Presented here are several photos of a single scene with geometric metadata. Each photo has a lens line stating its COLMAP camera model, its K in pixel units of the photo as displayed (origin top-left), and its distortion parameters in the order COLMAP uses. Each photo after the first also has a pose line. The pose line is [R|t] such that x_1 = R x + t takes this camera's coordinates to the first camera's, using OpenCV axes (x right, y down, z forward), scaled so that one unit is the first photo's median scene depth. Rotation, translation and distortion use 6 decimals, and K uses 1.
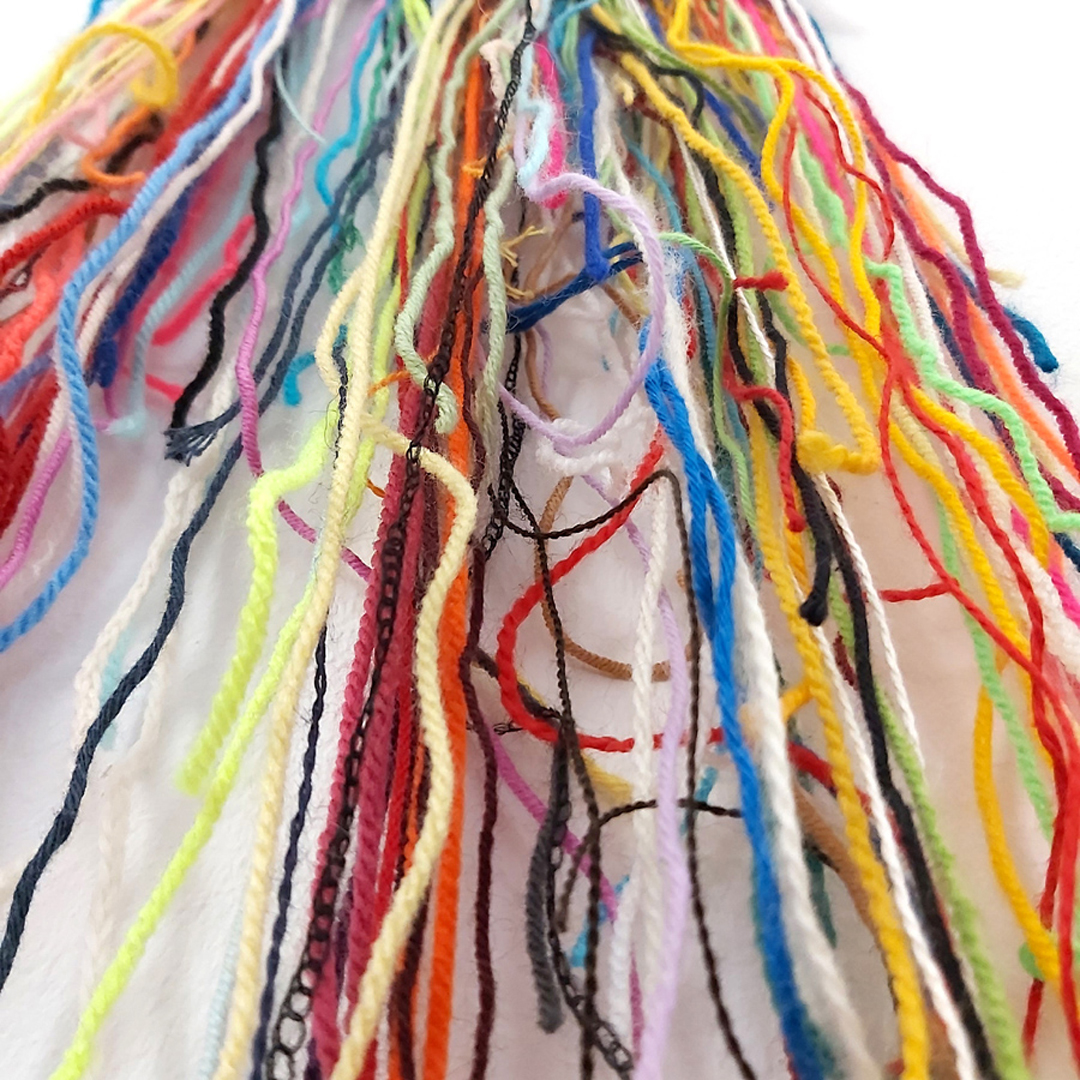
lens RADIAL K [[1098.9, 0, 551.4], [0, 1098.9, 534.5], [0, 0, 1]] dist [0.006576, 0.000000]
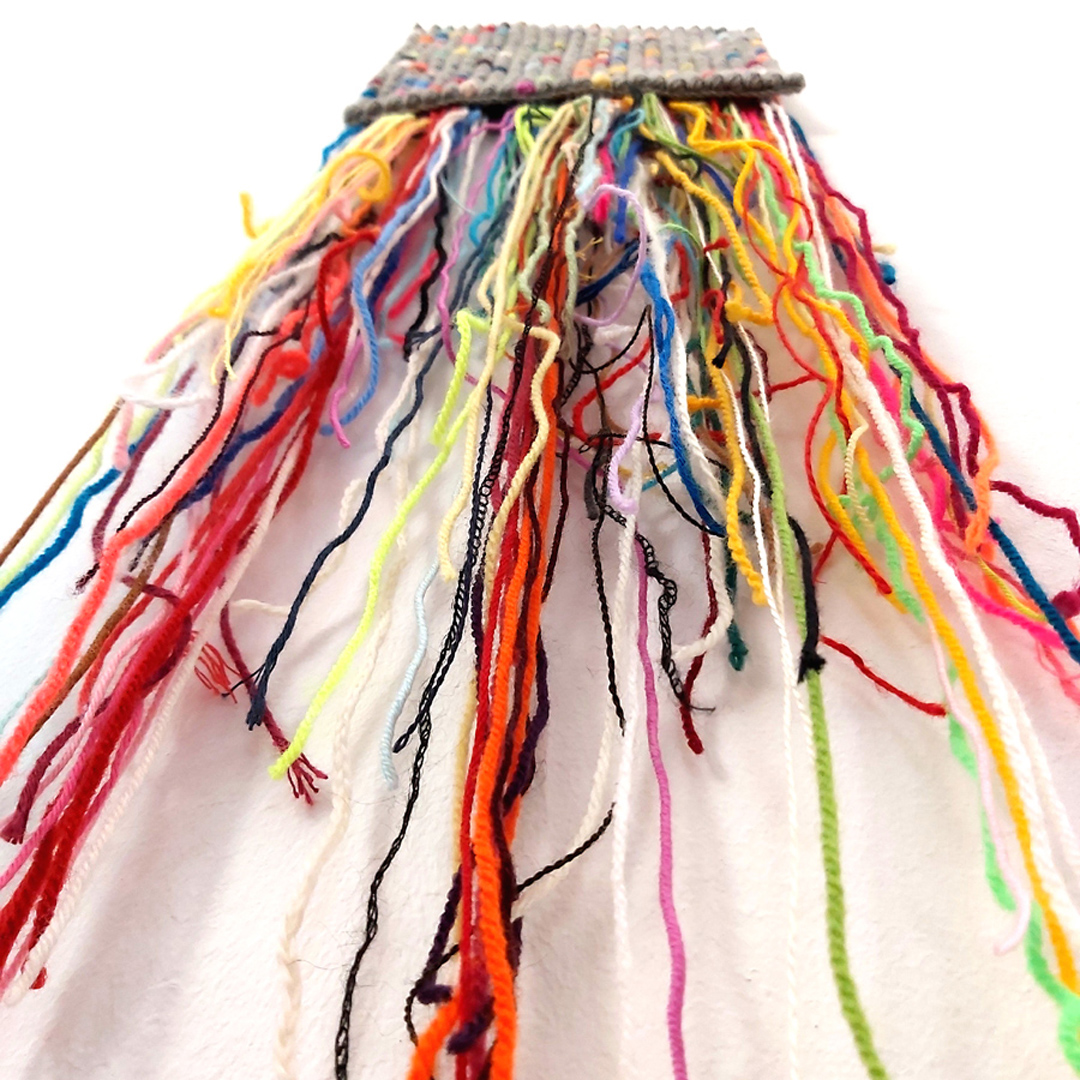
lens RADIAL K [[1098.9, 0, 533.2], [0, 1098.9, 543.2], [0, 0, 1]] dist [0.006576, 0.000000]
pose [[0.989892, -0.052021, -0.131939, 0.109588], [0.035257, 0.991359, -0.126352, 0.495074], [0.137372, 0.120423, 0.983172, -0.799546]]
